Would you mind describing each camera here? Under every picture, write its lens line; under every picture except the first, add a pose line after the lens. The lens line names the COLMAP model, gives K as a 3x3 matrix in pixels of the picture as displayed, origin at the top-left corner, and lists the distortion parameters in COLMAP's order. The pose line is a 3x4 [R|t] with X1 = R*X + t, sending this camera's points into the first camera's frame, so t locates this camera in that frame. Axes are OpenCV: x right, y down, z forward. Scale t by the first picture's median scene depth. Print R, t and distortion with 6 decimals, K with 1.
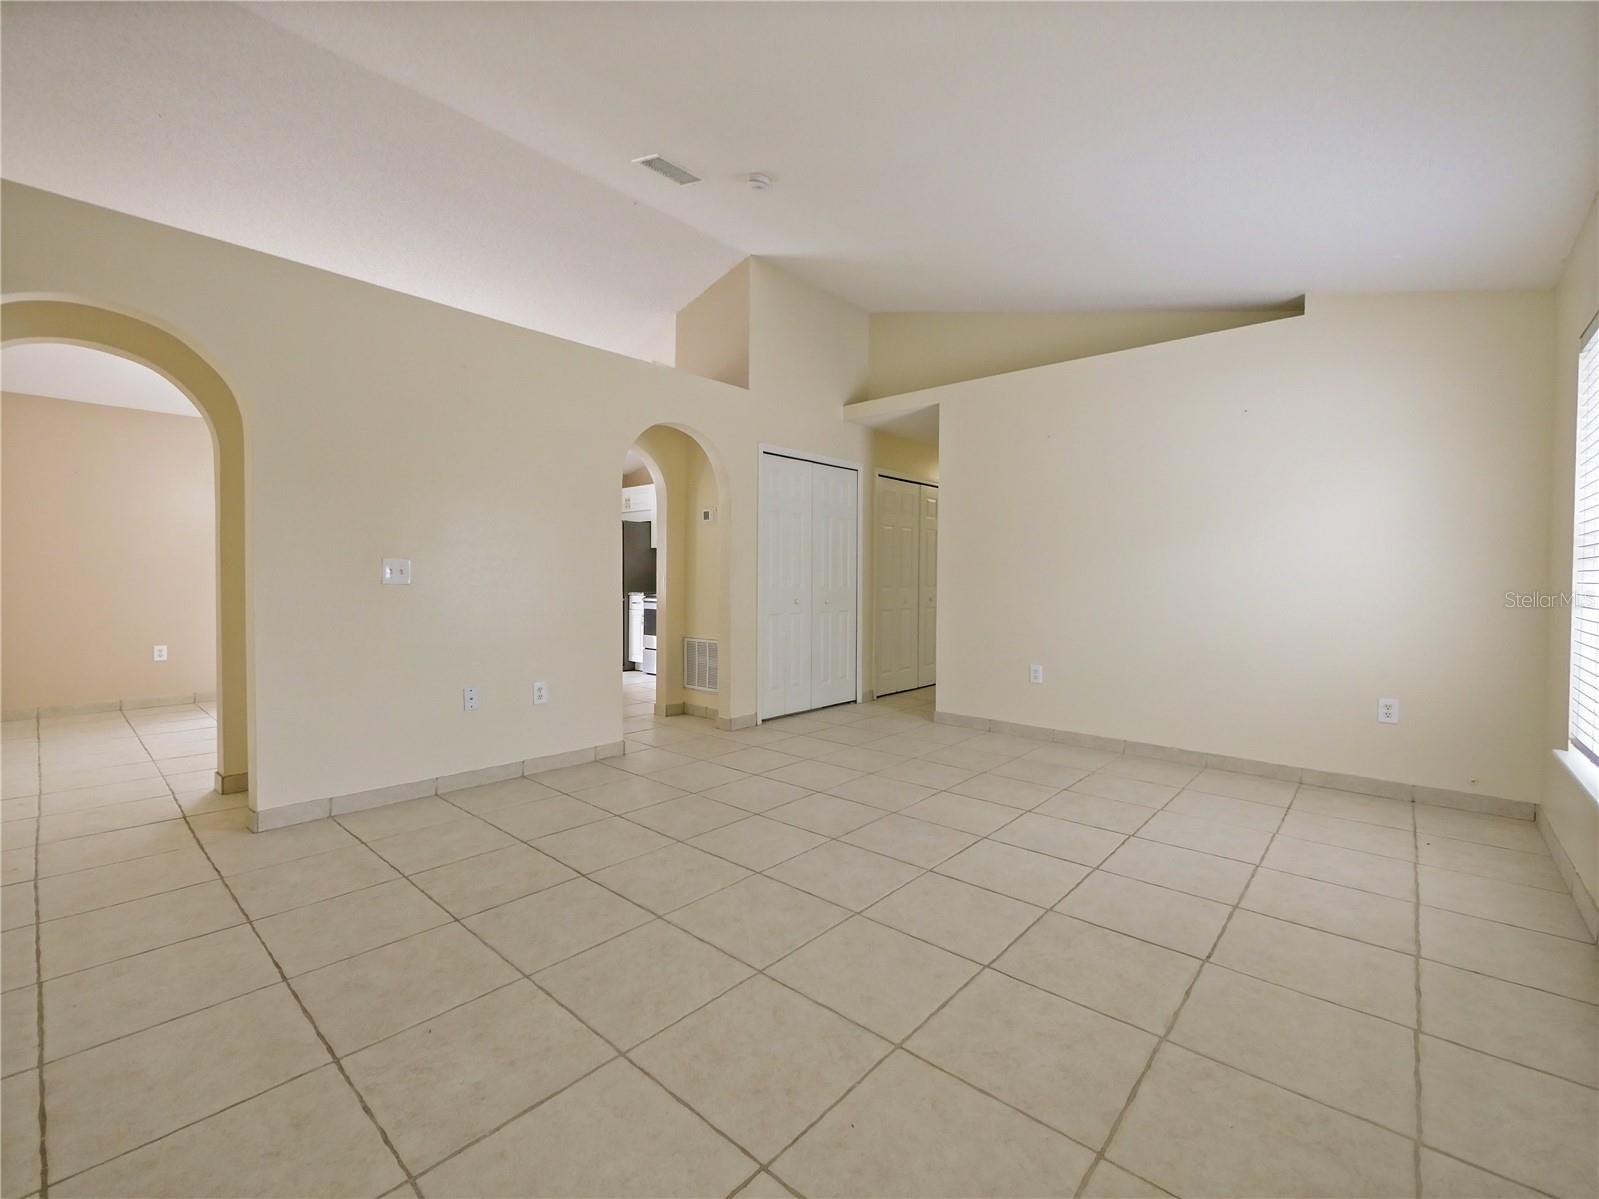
lens RADIAL K [[693.5, 0, 787.1], [0, 693.5, 598.5], [0, 0, 1]] dist [-0.004873, -0.000251]
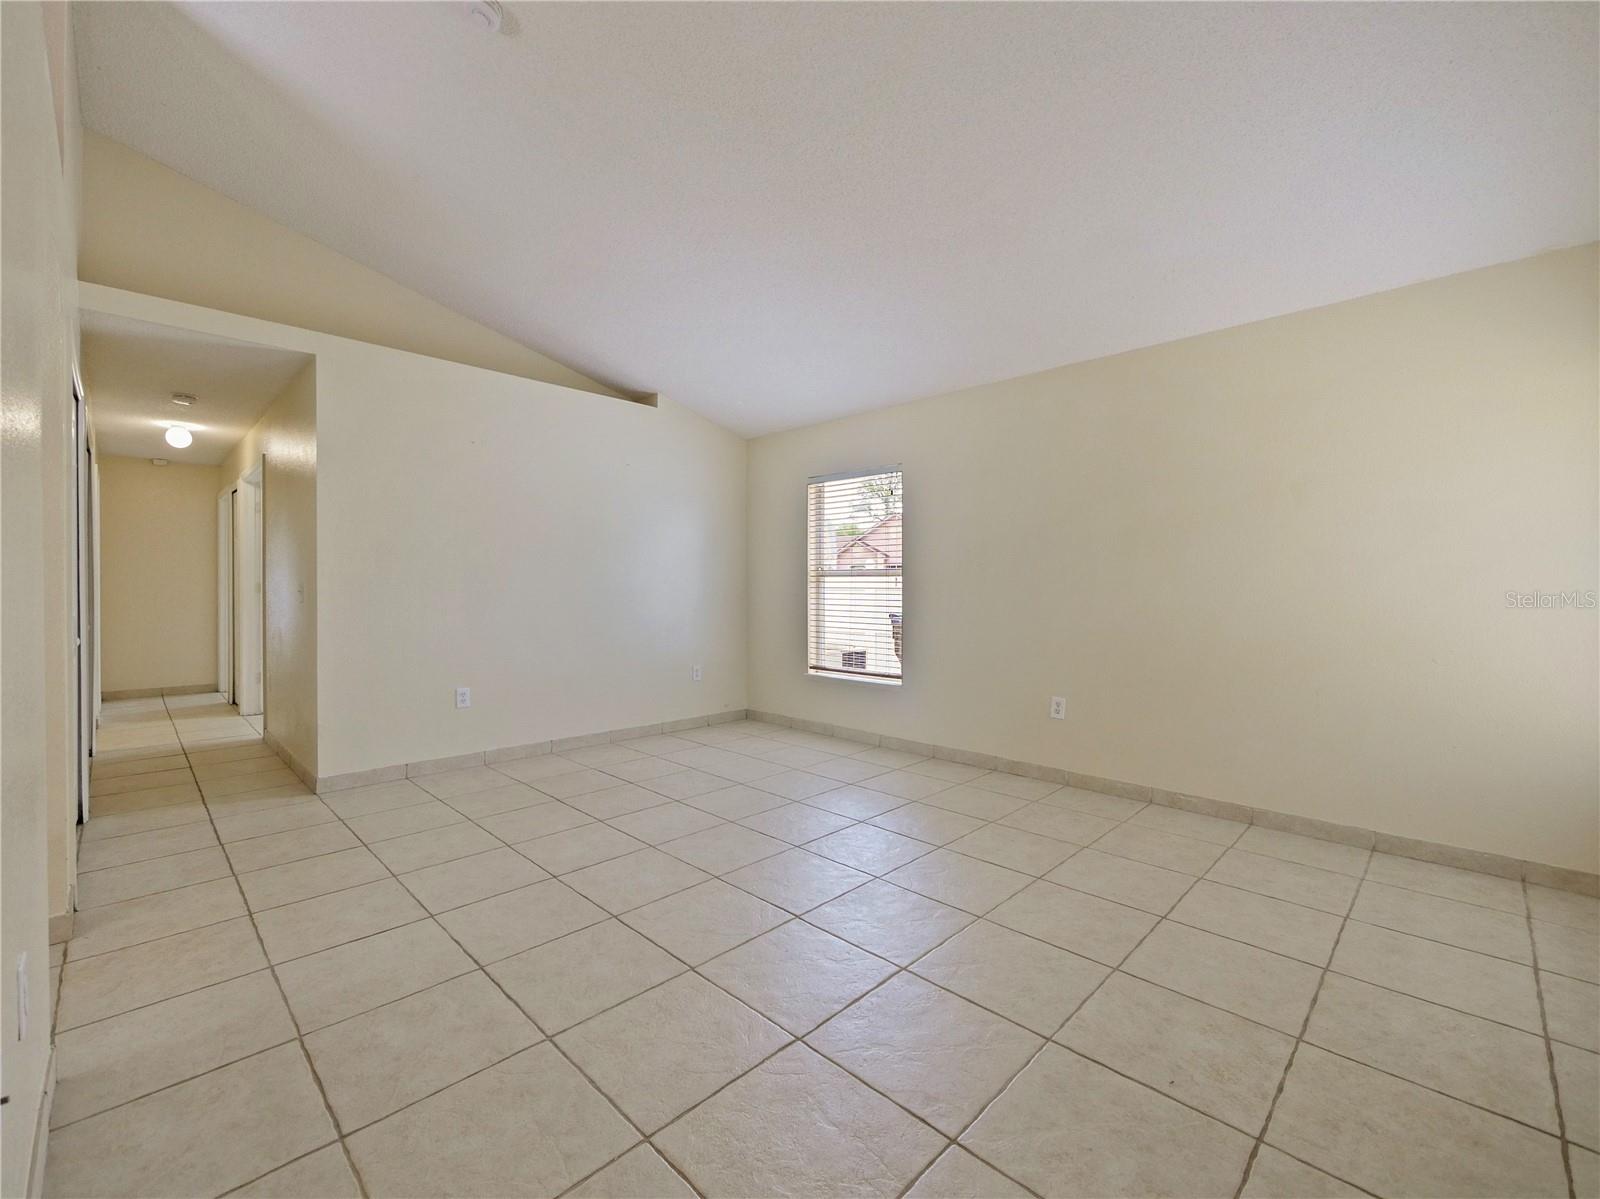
lens RADIAL K [[693.9, 0, 787.2], [0, 693.9, 588.4], [0, 0, 1]] dist [-0.004873, -0.000251]
pose [[0.047177, -0.011017, 0.998826, -0.662589], [0.029823, 0.999509, 0.009616, -0.038886], [-0.998441, 0.029334, 0.047482, 0.650296]]
